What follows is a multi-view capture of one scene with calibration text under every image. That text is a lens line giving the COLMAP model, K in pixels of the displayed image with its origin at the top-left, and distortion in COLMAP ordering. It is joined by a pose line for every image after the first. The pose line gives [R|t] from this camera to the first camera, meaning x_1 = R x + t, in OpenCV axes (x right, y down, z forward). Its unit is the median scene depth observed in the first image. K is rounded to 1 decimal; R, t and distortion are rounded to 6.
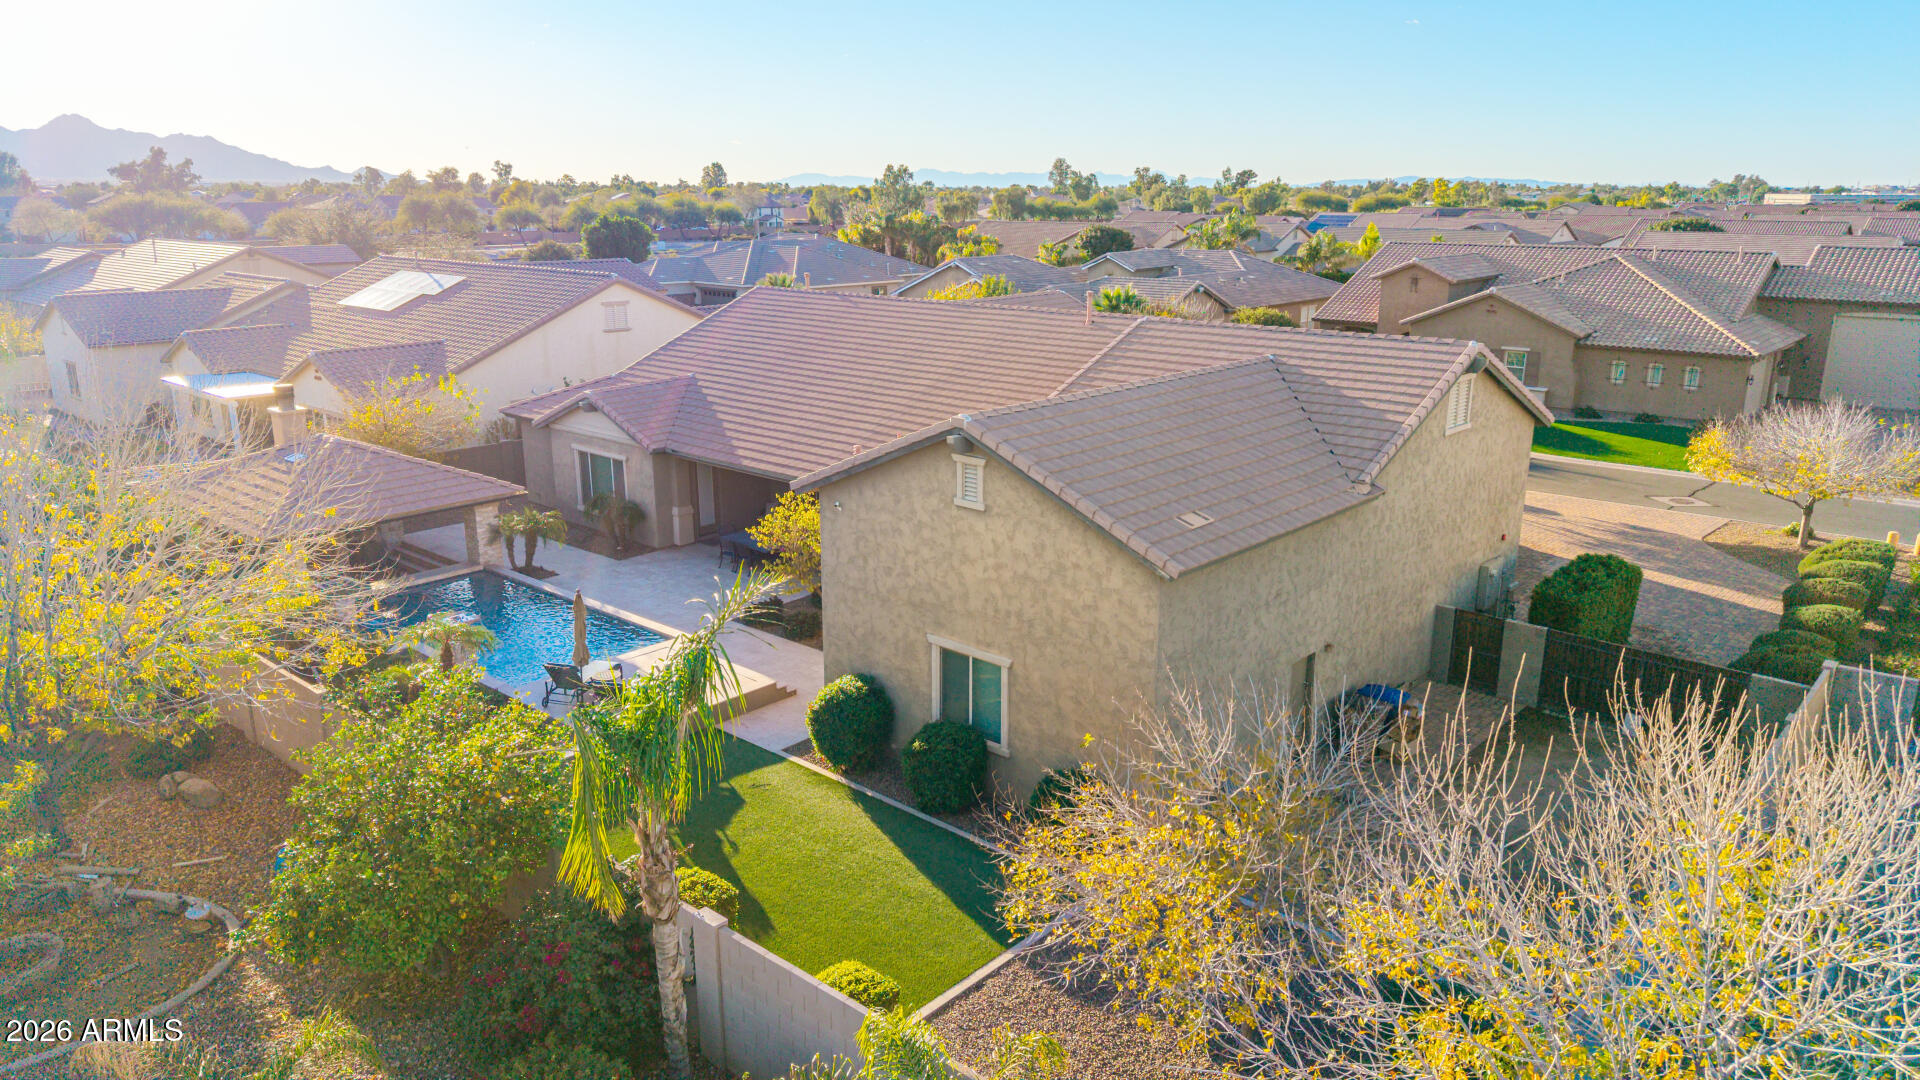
lens RADIAL K [[1273.8, 0, 960.0], [0, 1273.8, 540.0], [0, 0, 1]] dist [0.047261, -0.076725]
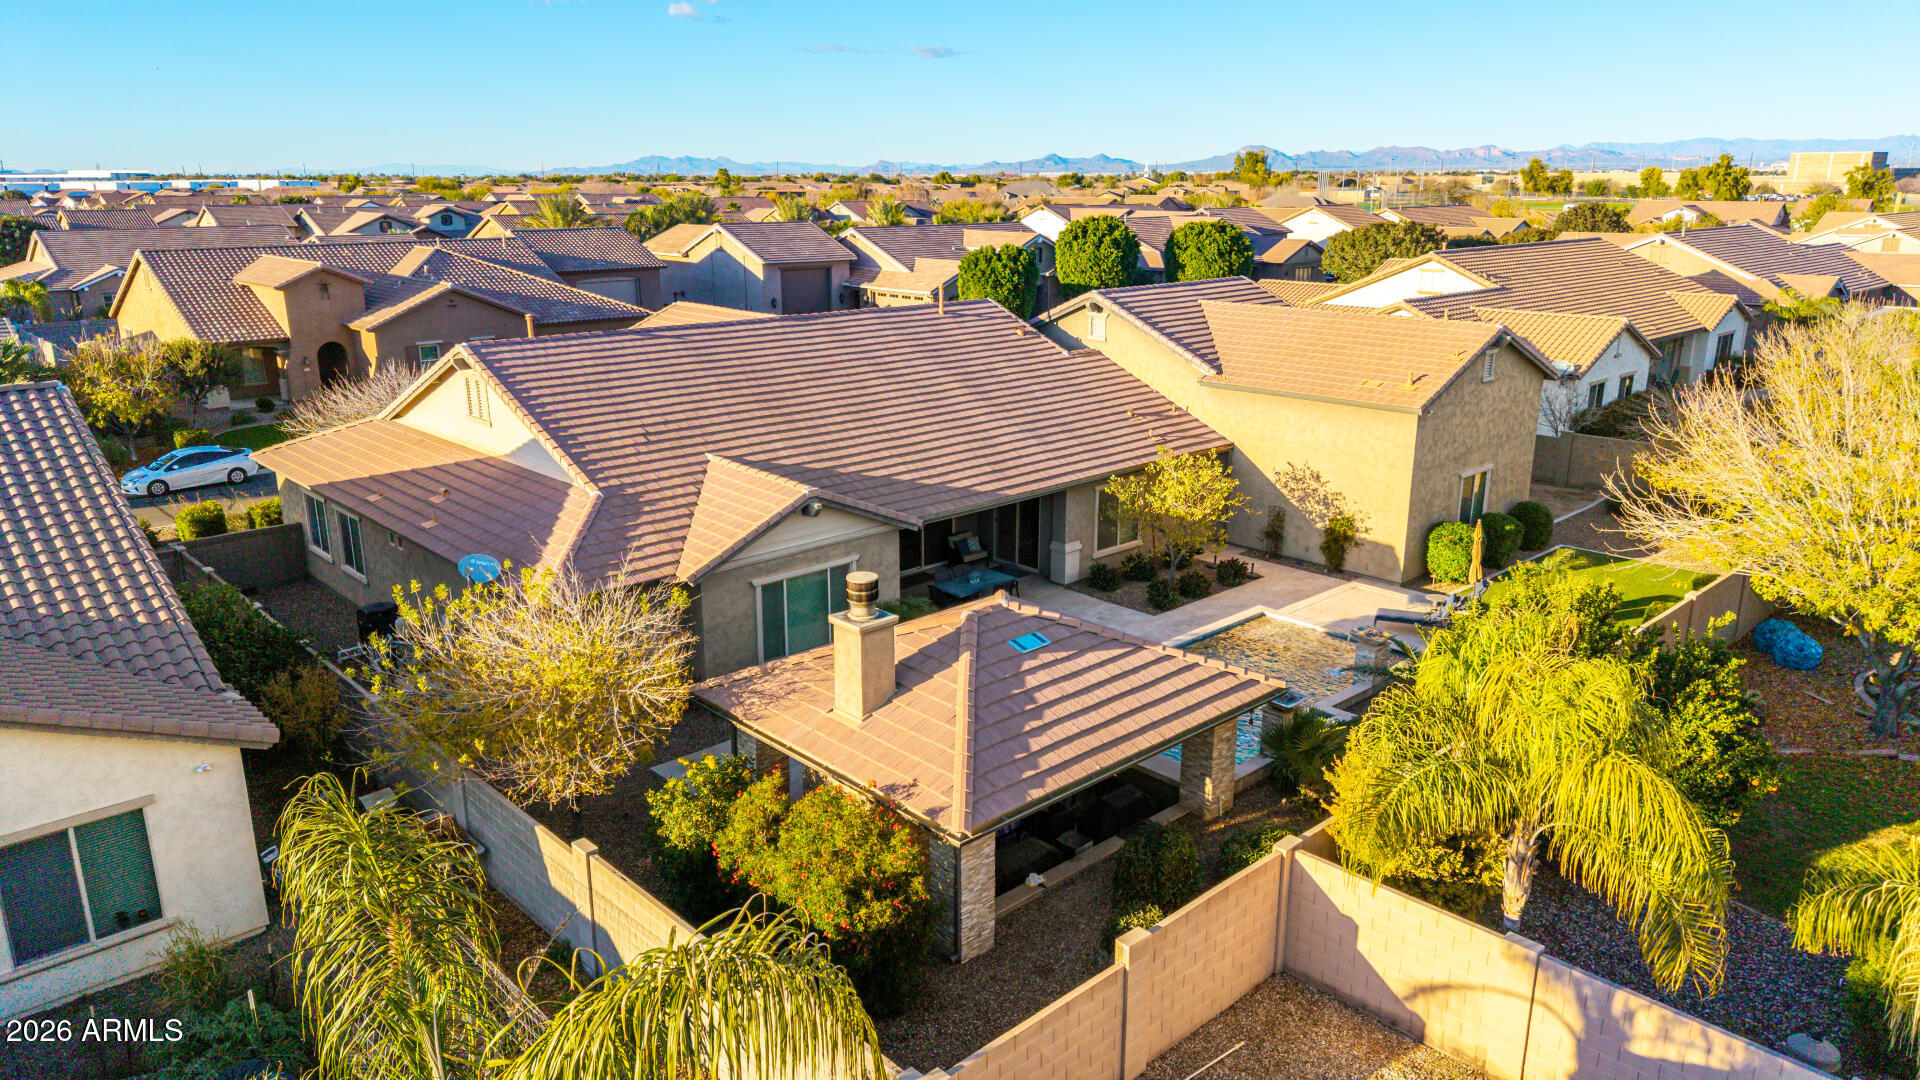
lens RADIAL K [[1273.8, 0, 960.0], [0, 1273.8, 540.0], [0, 0, 1]] dist [0.047261, -0.076725]
pose [[0.076500, -0.272389, 0.959141, -0.091873], [0.263580, 0.933264, 0.244017, -0.022623], [-0.961599, 0.234144, 0.143191, 0.076945]]
